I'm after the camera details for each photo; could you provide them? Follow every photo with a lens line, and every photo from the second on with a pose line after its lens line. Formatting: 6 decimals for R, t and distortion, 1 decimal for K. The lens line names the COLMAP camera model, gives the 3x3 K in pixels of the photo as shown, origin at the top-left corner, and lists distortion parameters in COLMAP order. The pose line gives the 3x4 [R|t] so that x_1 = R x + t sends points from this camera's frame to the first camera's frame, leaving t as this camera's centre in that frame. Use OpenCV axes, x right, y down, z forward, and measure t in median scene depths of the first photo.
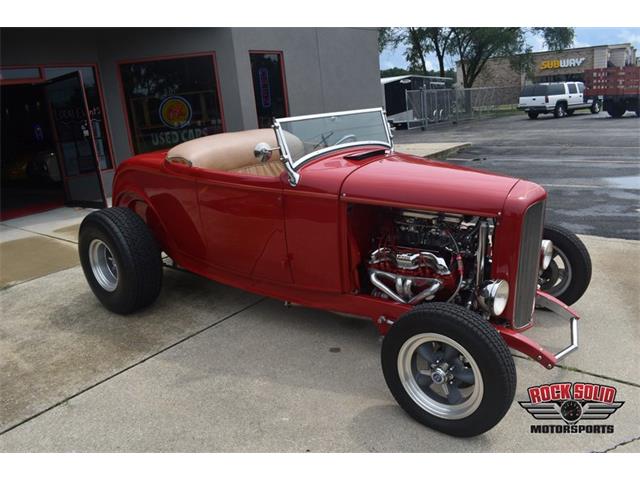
lens RADIAL K [[498.1, 0, 320.0], [0, 498.1, 240.0], [0, 0, 1]] dist [-0.094433, 0.007248]
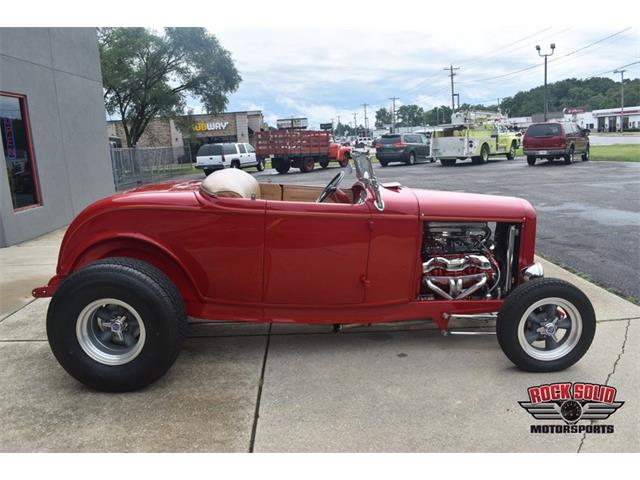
lens RADIAL K [[521.2, 0, 320.0], [0, 521.2, 240.0], [0, 0, 1]] dist [-0.089756, 0.009386]
pose [[0.769824, -0.072002, 0.634182, -0.102646], [0.153342, 0.985379, -0.074264, 0.002731], [-0.619562, 0.154416, 0.769609, 0.020779]]
